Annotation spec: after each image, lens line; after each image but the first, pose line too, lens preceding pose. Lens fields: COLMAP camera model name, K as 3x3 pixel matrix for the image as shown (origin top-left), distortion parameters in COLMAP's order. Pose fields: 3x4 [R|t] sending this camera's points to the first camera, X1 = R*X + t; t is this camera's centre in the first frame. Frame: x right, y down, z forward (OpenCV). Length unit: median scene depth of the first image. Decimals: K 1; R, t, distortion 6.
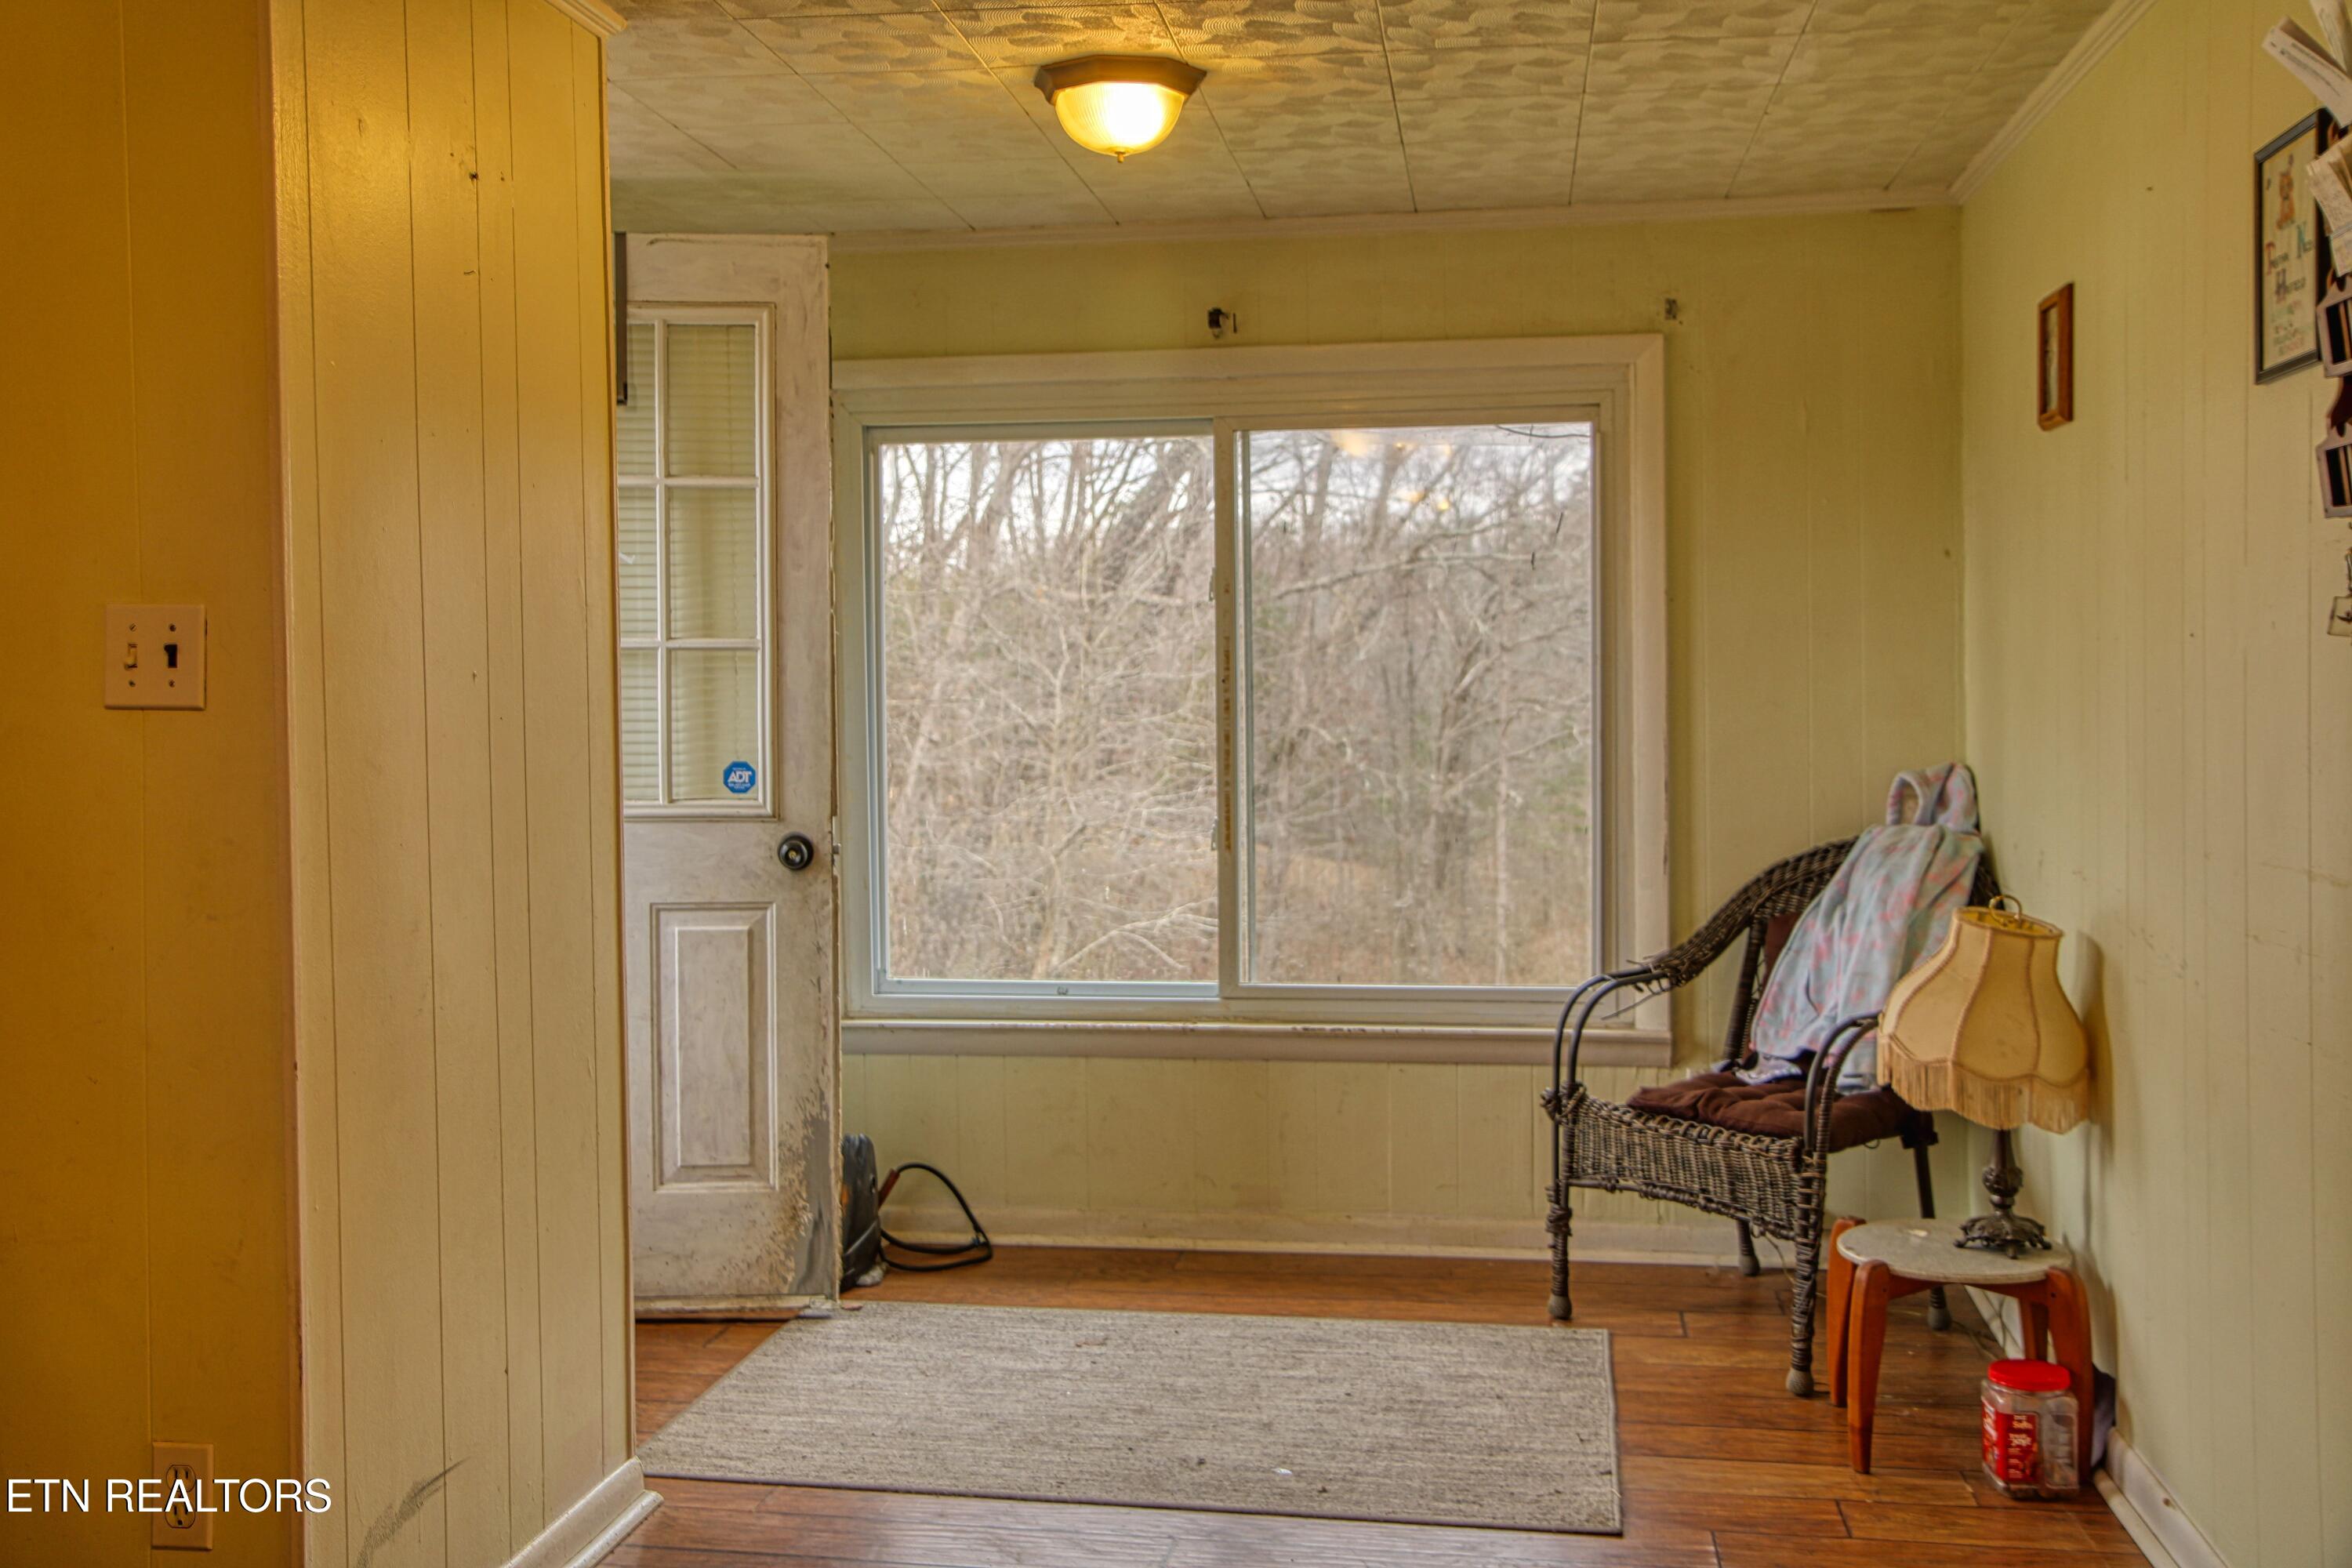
lens RADIAL K [[2264.6, 0, 1183.7], [0, 2264.6, 782.2], [0, 0, 1]] dist [0.006869, -0.001790]
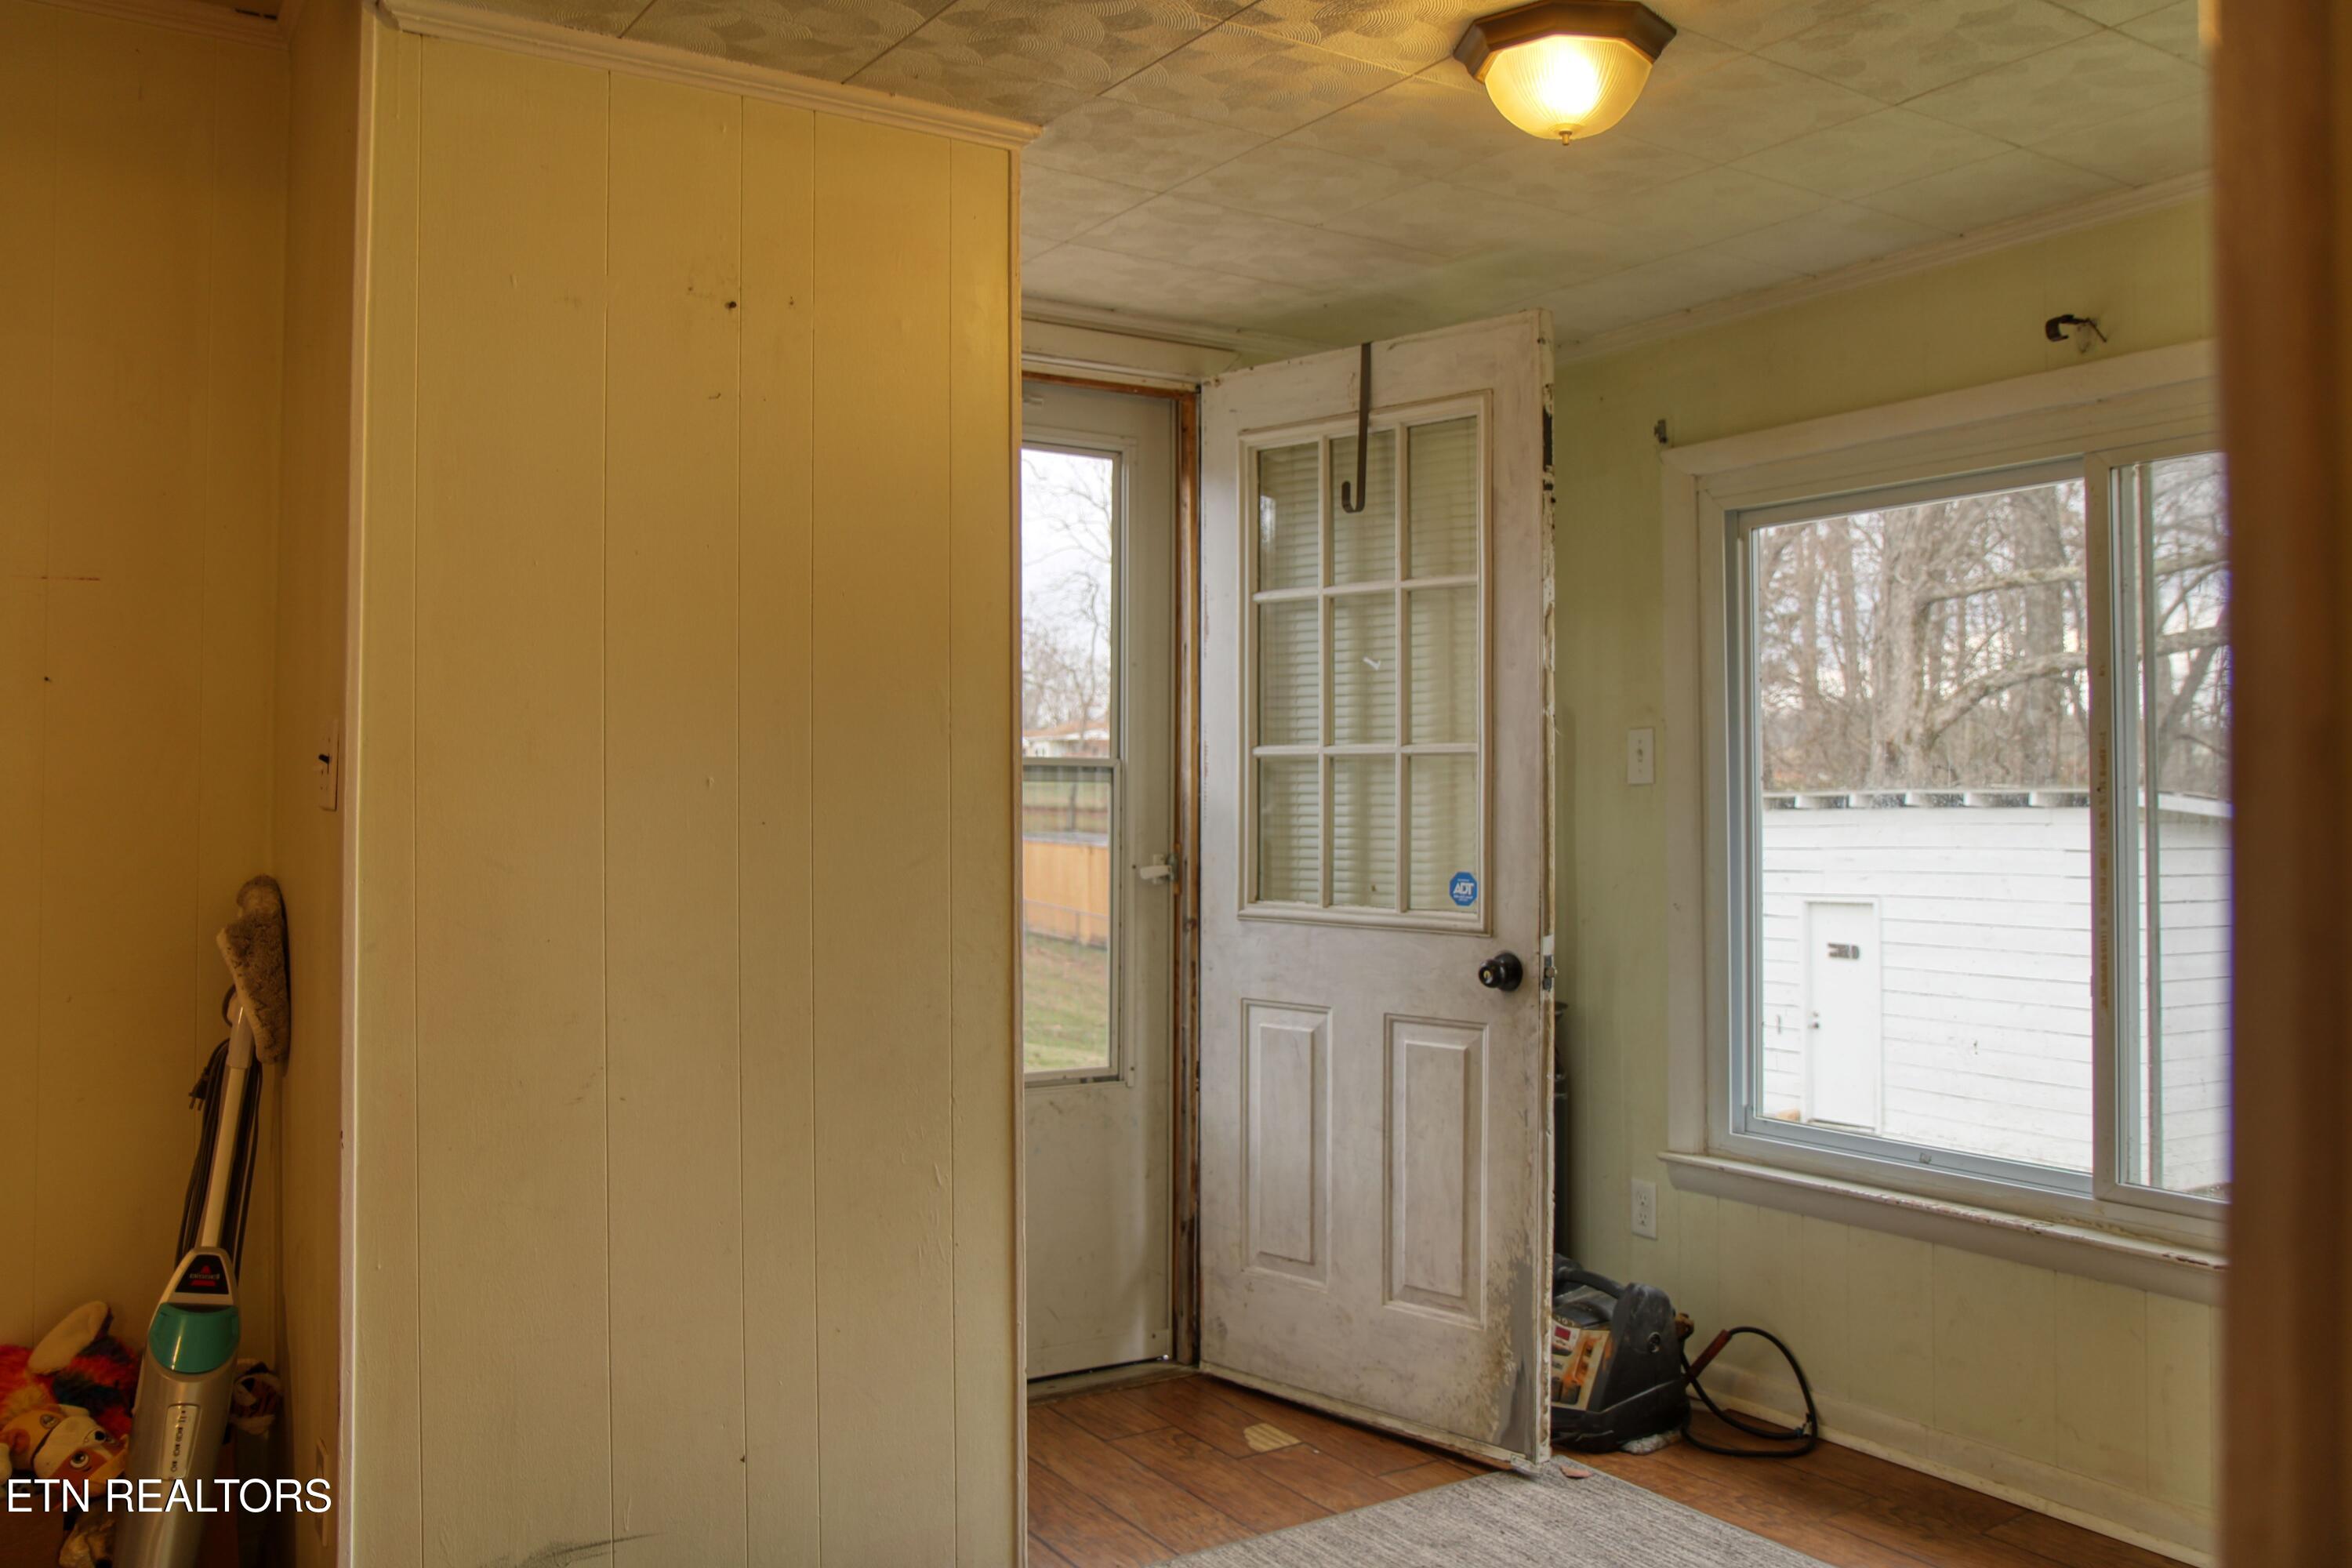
lens RADIAL K [[1855.7, 0, 1166.9], [0, 1855.7, 796.3], [0, 0, 1]] dist [-0.099390, 0.111816]
pose [[0.676576, 0.006388, -0.736345, 0.290815], [-0.035096, 0.999106, -0.023580, -0.018186], [0.735536, 0.041797, 0.676195, 0.381267]]
